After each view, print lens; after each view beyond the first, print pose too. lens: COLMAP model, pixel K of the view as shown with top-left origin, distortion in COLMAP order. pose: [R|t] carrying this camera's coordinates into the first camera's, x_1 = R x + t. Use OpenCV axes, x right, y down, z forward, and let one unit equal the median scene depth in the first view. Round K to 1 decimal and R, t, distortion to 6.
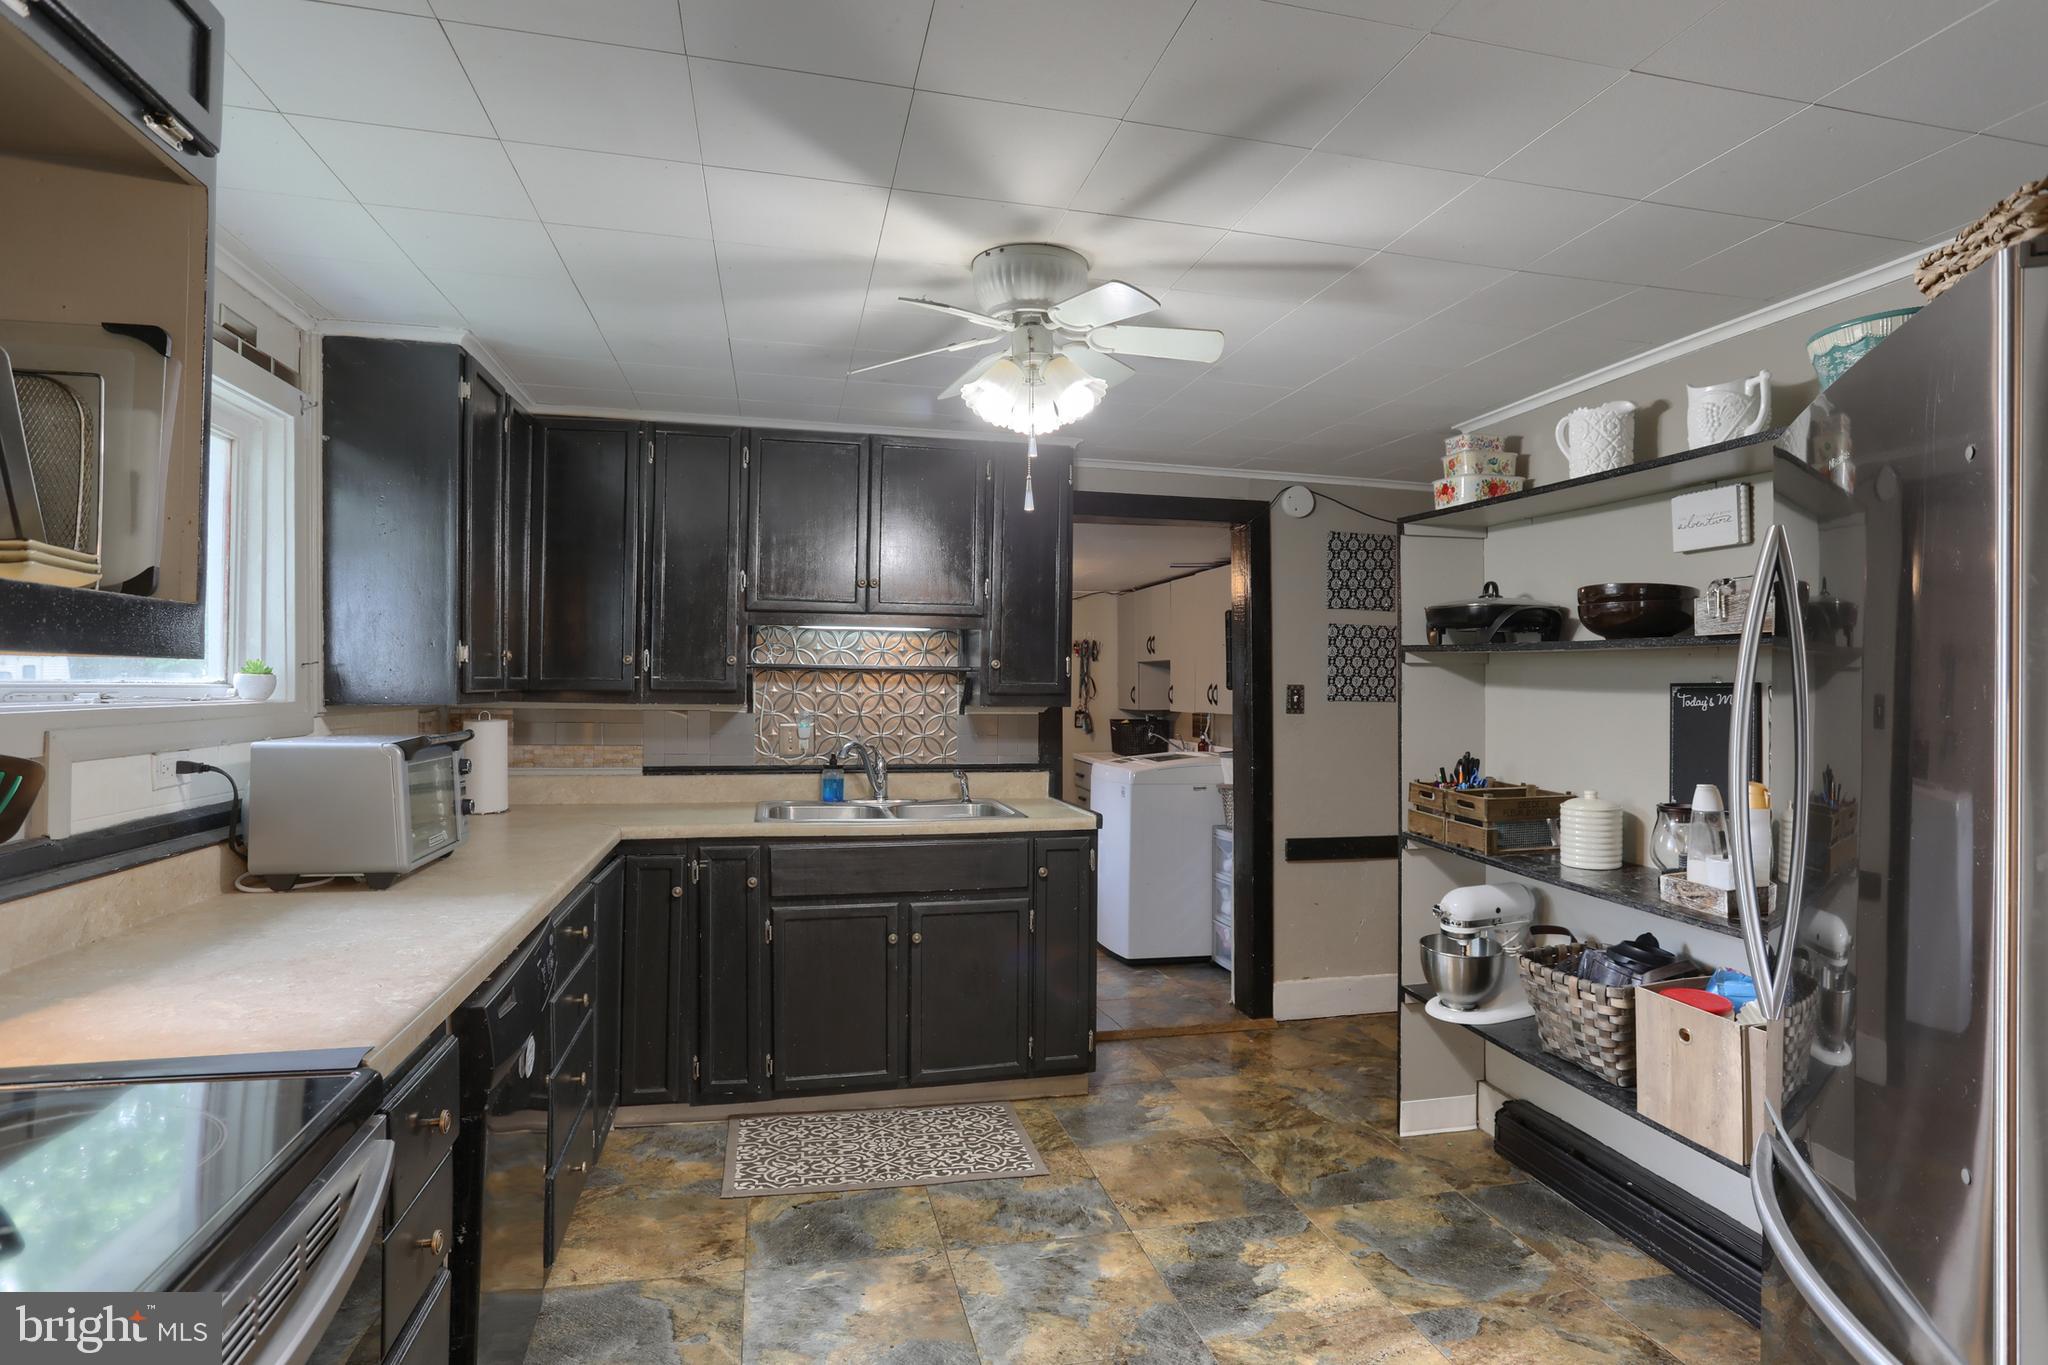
lens RADIAL K [[1082.3, 0, 1042.2], [0, 1082.3, 676.0], [0, 0, 1]] dist [-0.051238, 0.011643]
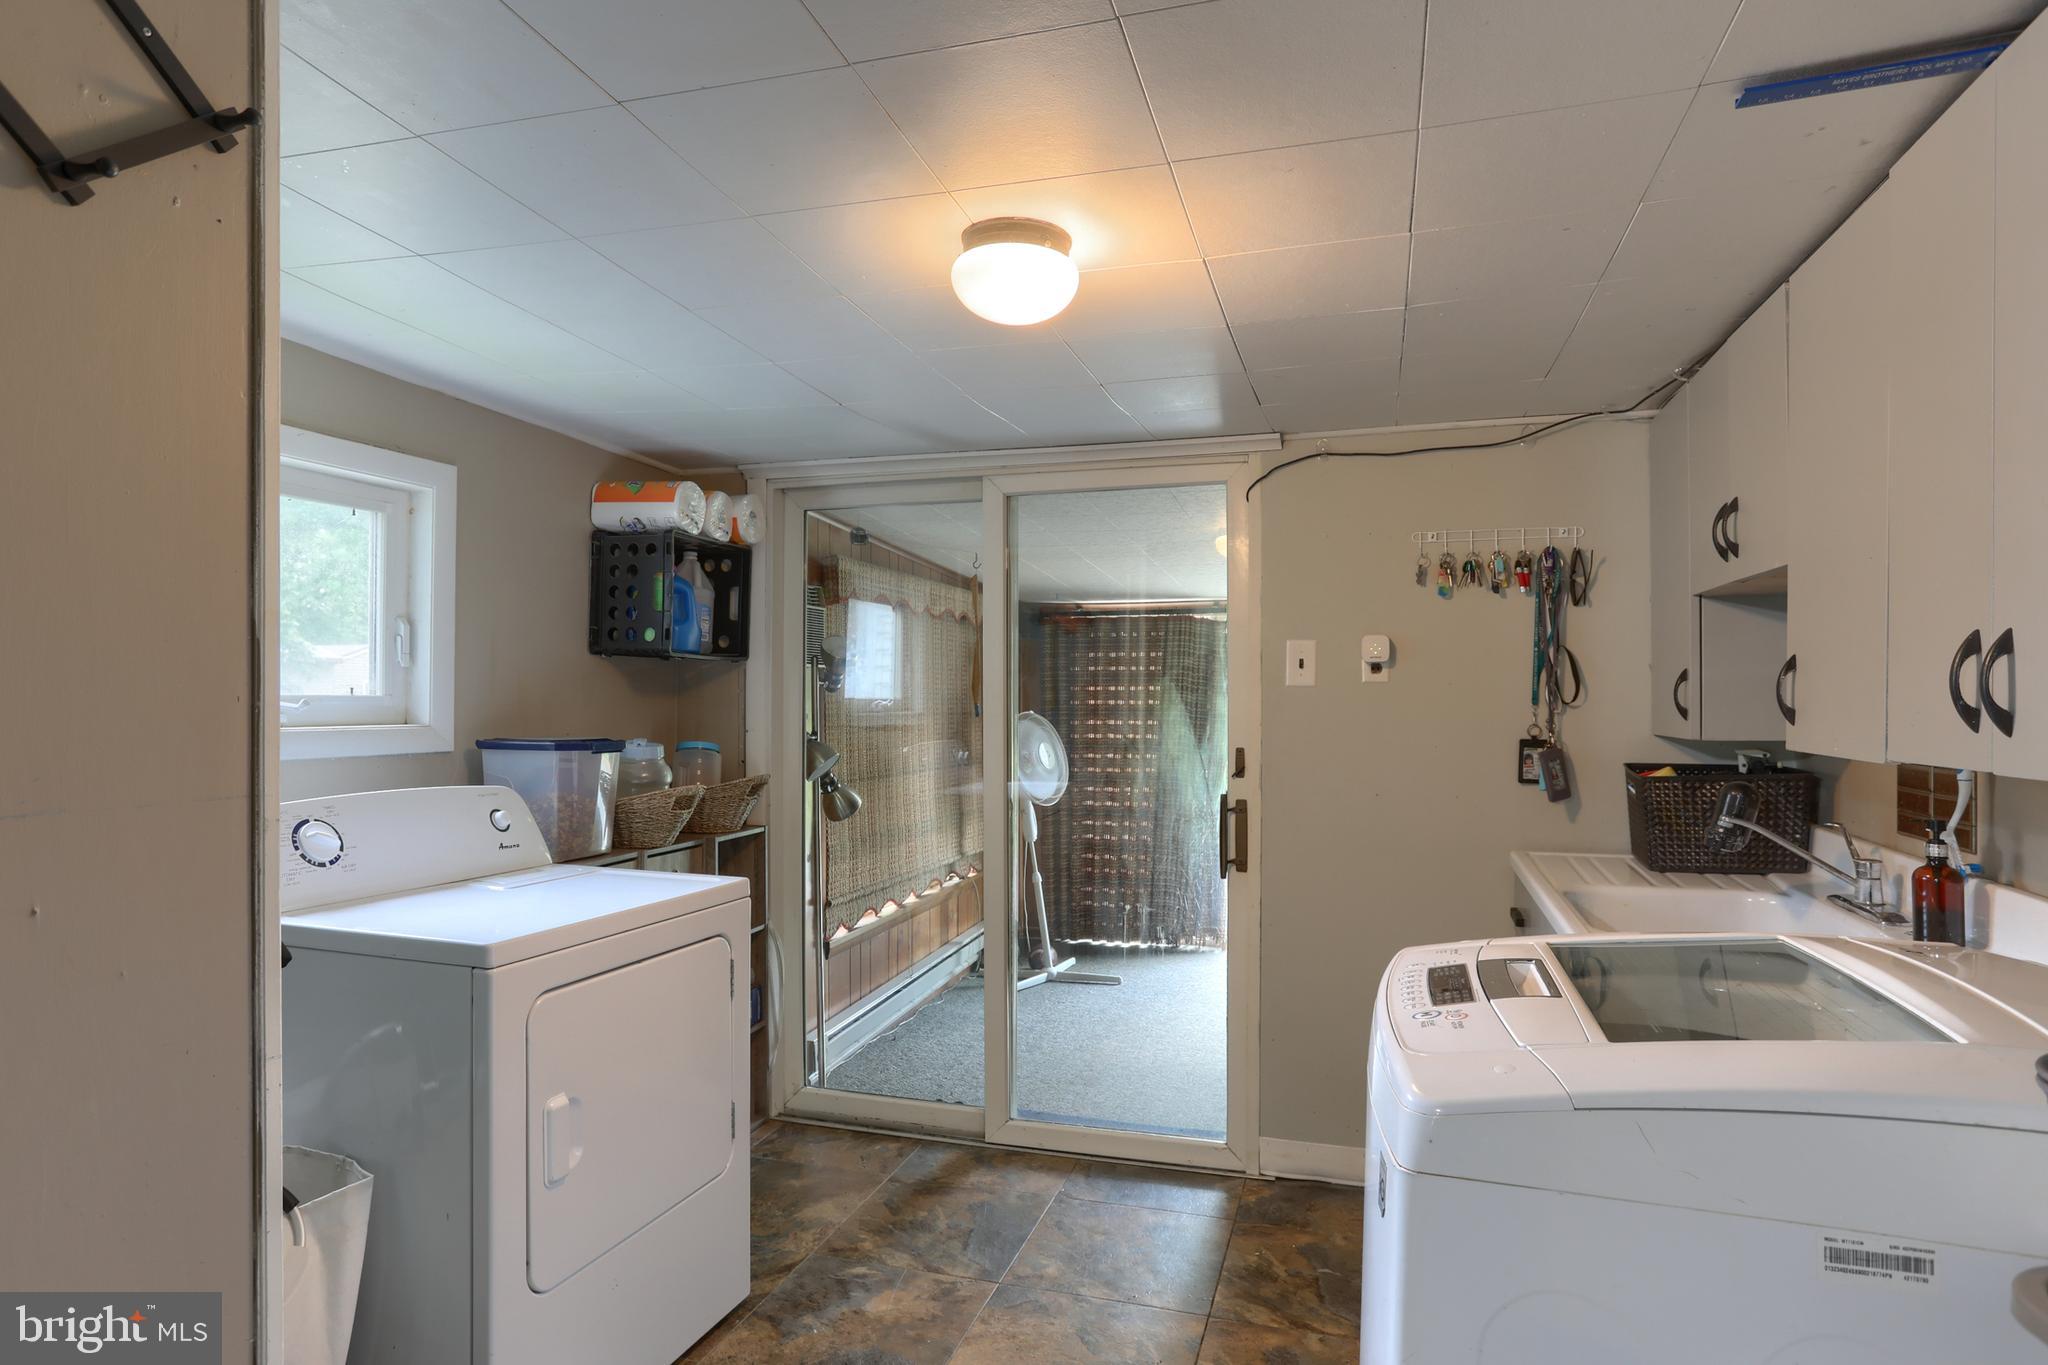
lens RADIAL K [[1196.1, 0, 1021.4], [0, 1196.1, 691.8], [0, 0, 1]] dist [-0.003395, -0.000641]
pose [[0.866897, -0.002091, -0.498483, 0.217829], [0.005912, 0.999964, 0.006087, 0.031351], [0.498453, -0.008224, 0.866878, 1.388723]]
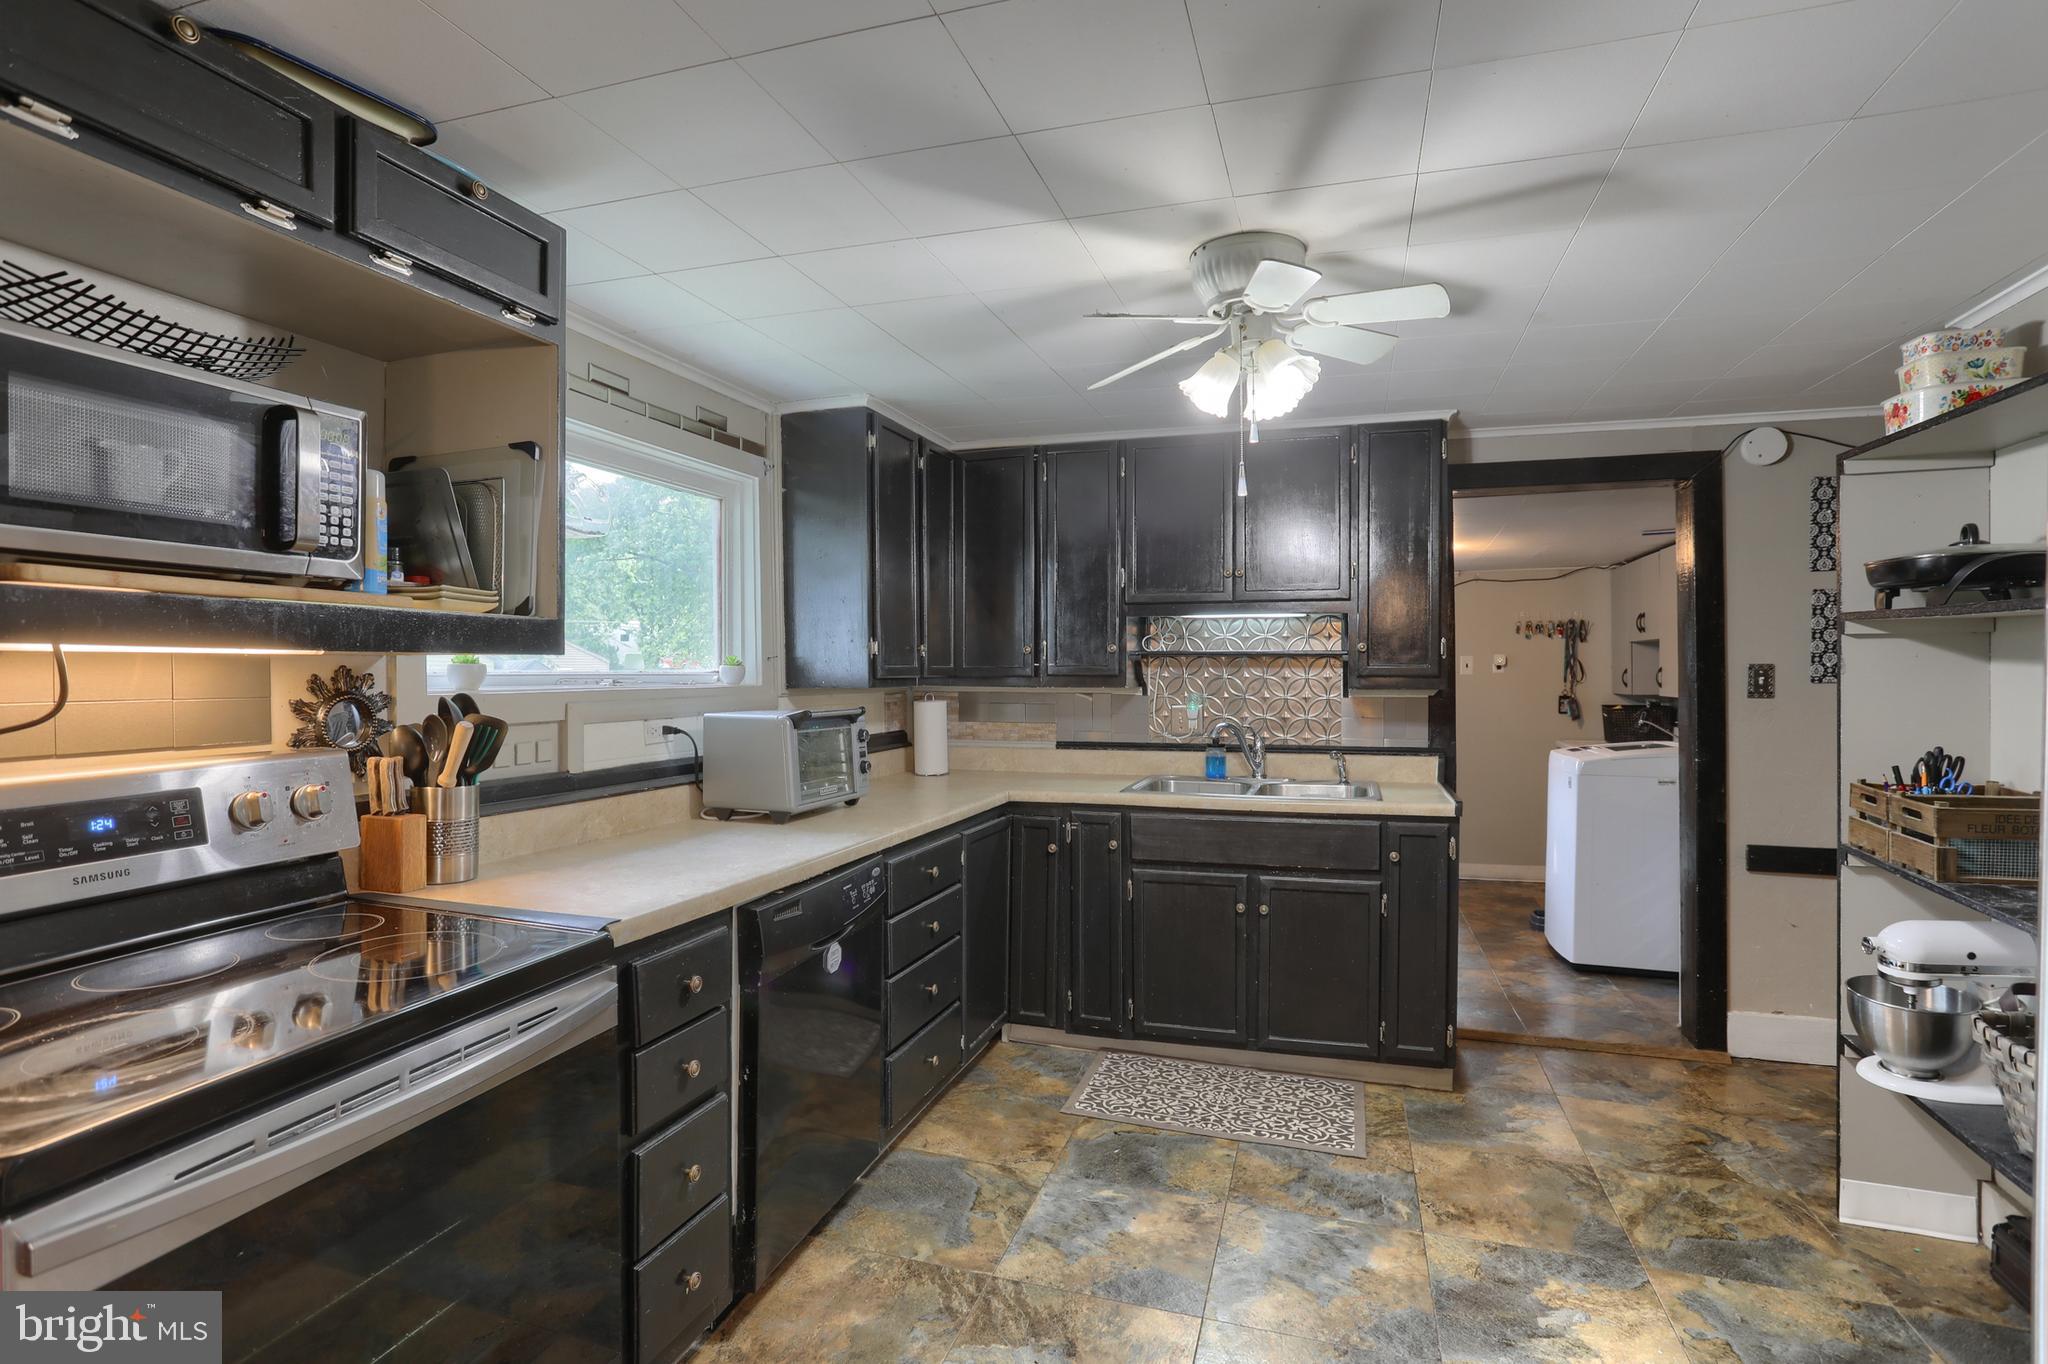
lens RADIAL K [[1012.9, 0, 1002.9], [0, 1012.9, 685.0], [0, 0, 1]] dist [-0.050402, 0.021139]
pose [[0.846367, -0.002894, -0.532592, 0.208760], [0.014042, 0.999759, 0.016882, 0.004633], [0.532415, -0.021767, 0.846204, 0.044206]]
